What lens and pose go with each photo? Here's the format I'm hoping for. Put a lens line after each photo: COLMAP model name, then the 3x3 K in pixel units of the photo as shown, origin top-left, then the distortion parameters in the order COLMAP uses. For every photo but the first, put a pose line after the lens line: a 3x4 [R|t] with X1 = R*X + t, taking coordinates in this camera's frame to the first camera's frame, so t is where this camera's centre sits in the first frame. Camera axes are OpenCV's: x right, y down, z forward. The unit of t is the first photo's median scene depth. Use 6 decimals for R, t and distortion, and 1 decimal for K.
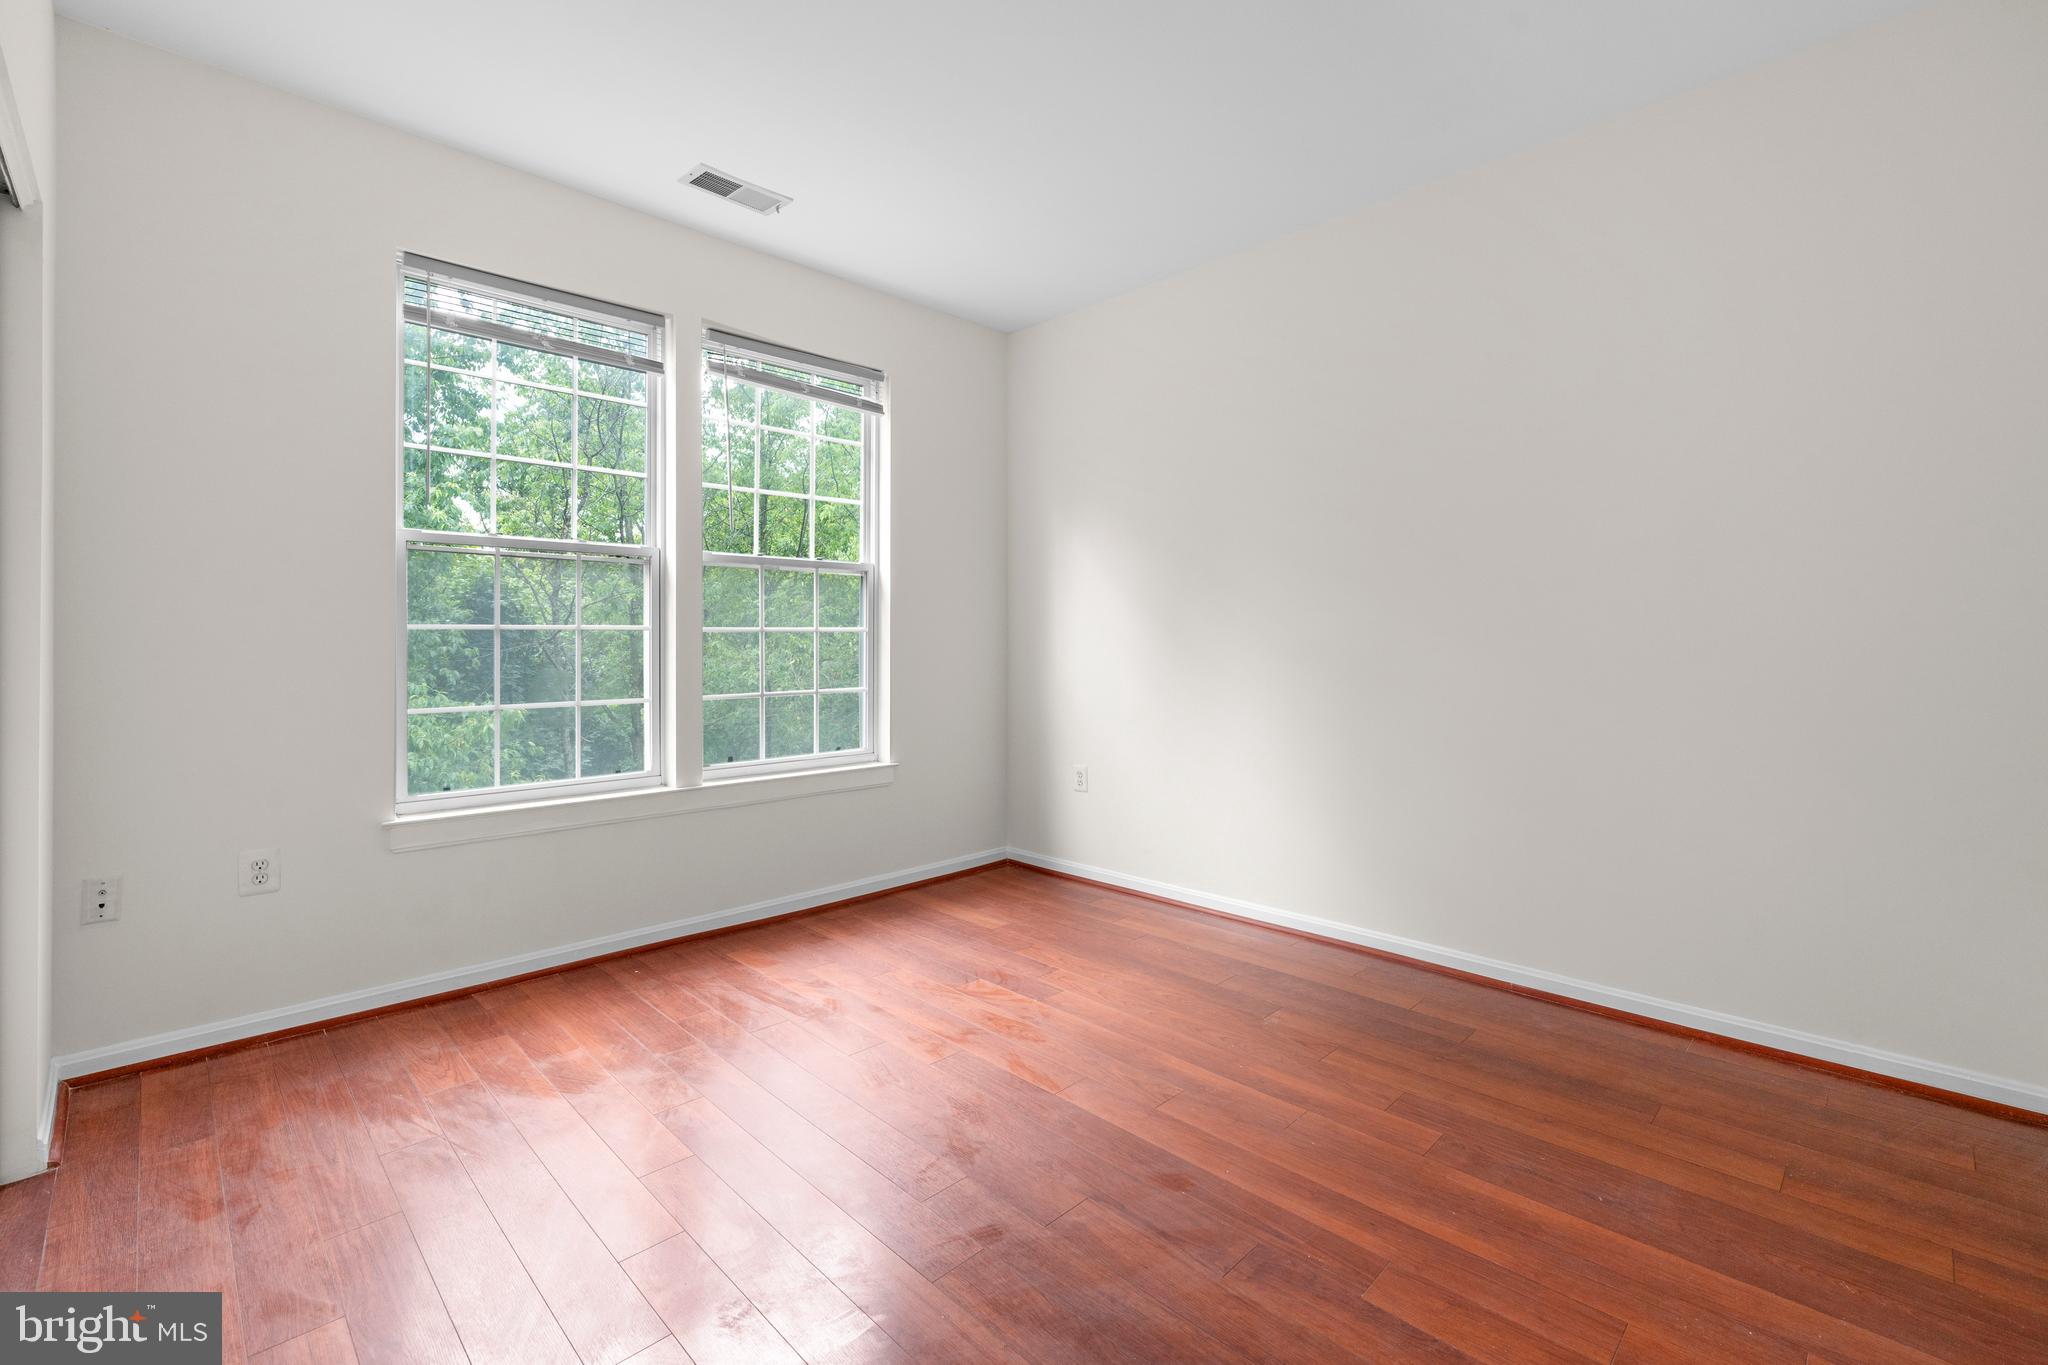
lens RADIAL K [[866.0, 0, 1065.2], [0, 866.0, 645.8], [0, 0, 1]] dist [0.000730, 0.000130]
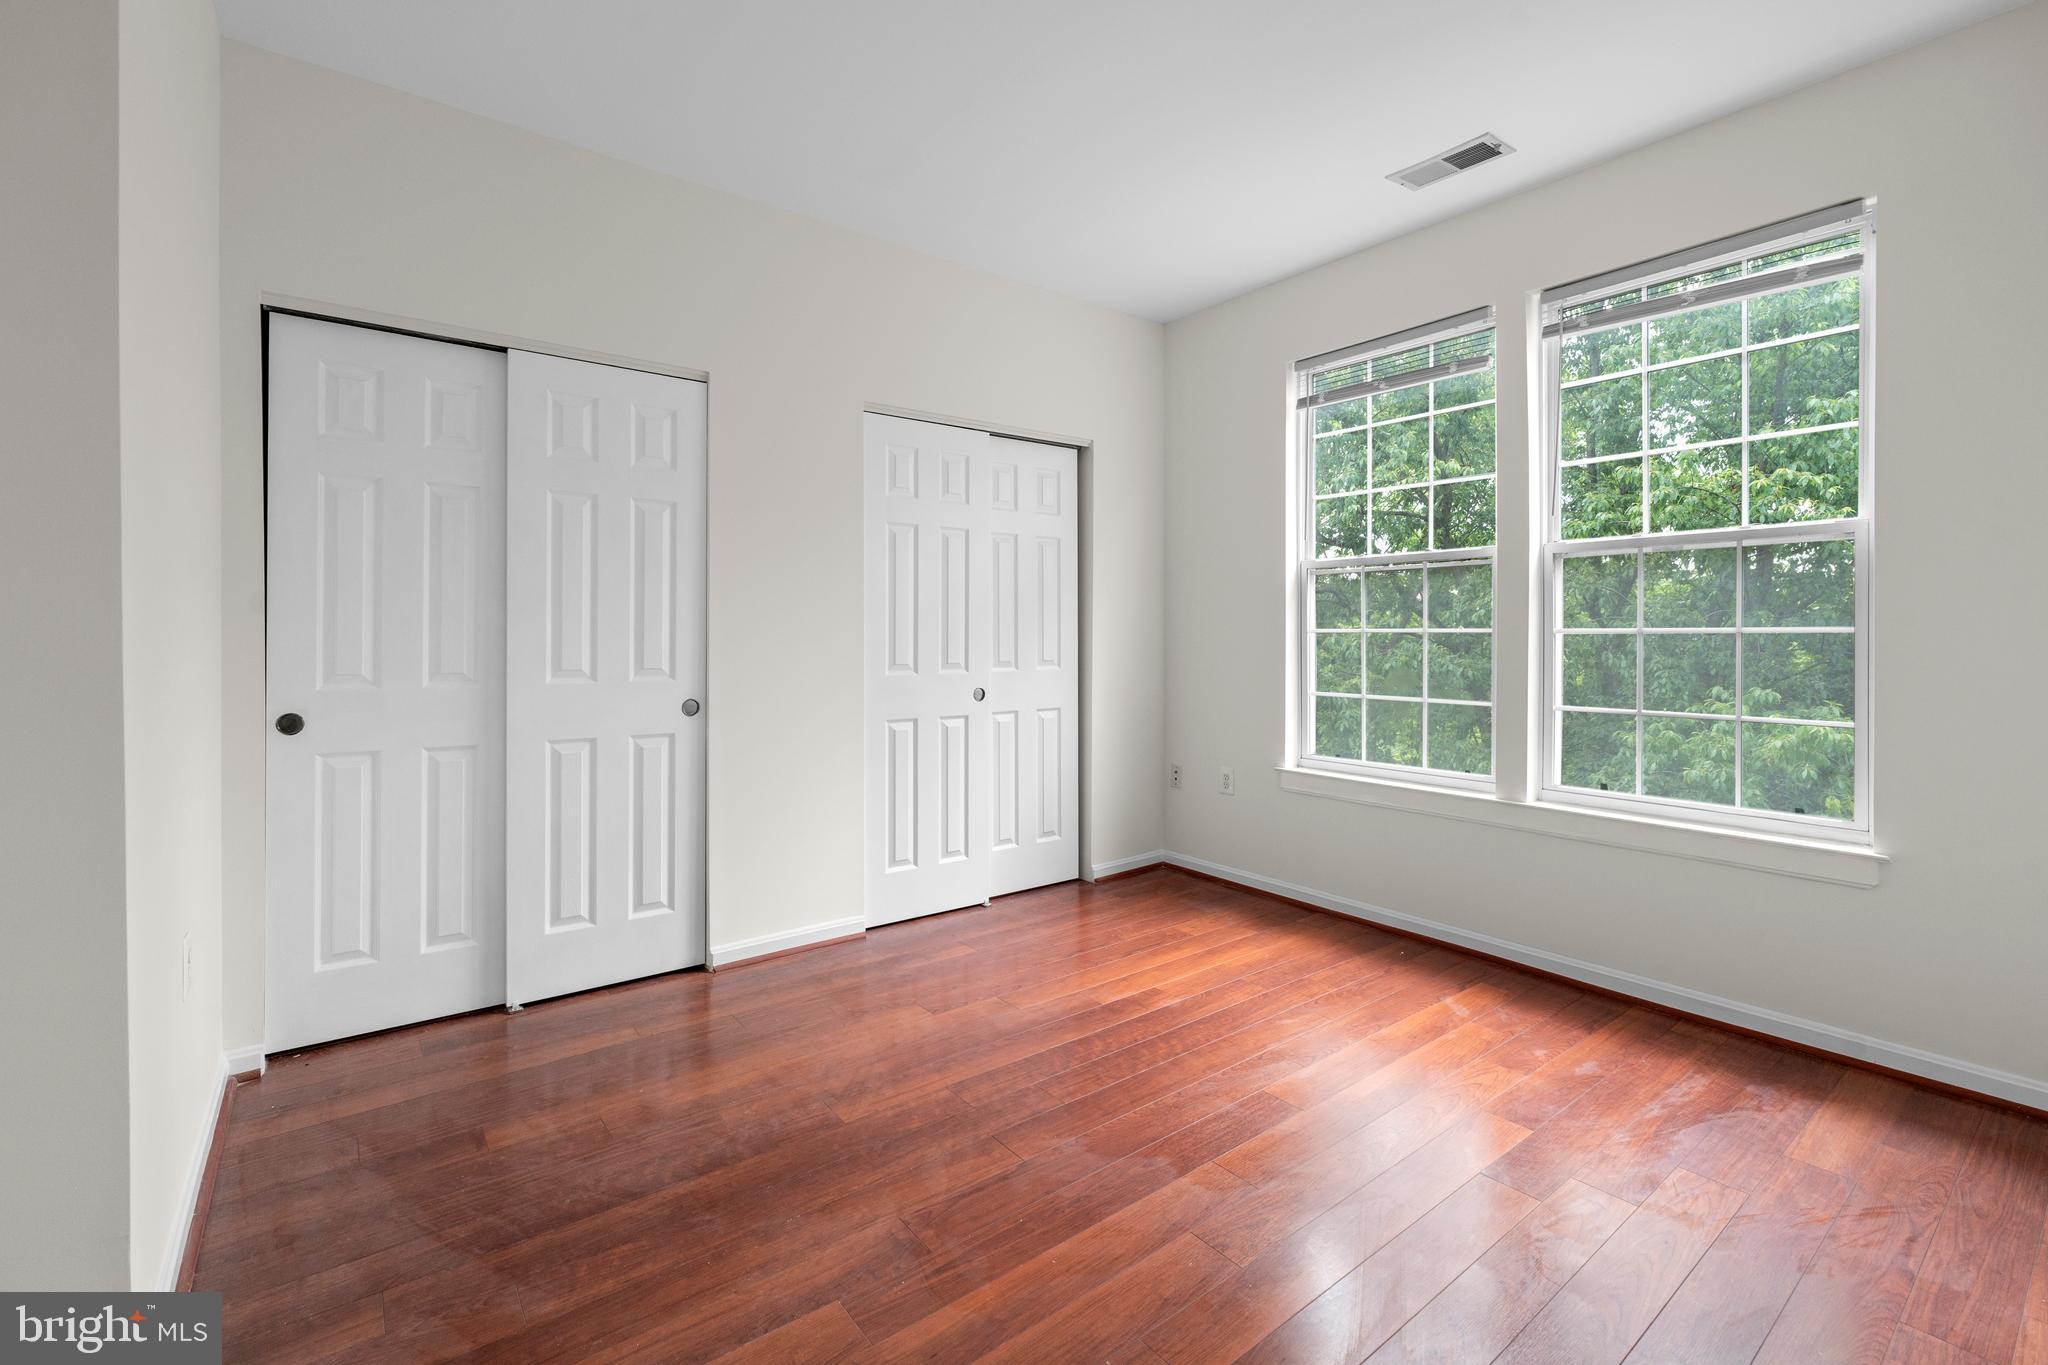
lens RADIAL K [[887.1, 0, 979.7], [0, 887.1, 650.8], [0, 0, 1]] dist [-0.002184, -0.000351]
pose [[-0.161846, 0.015755, -0.986690, 0.707796], [-0.010971, 0.999782, 0.017763, -0.009406], [0.986755, 0.013699, -0.161638, 0.710531]]
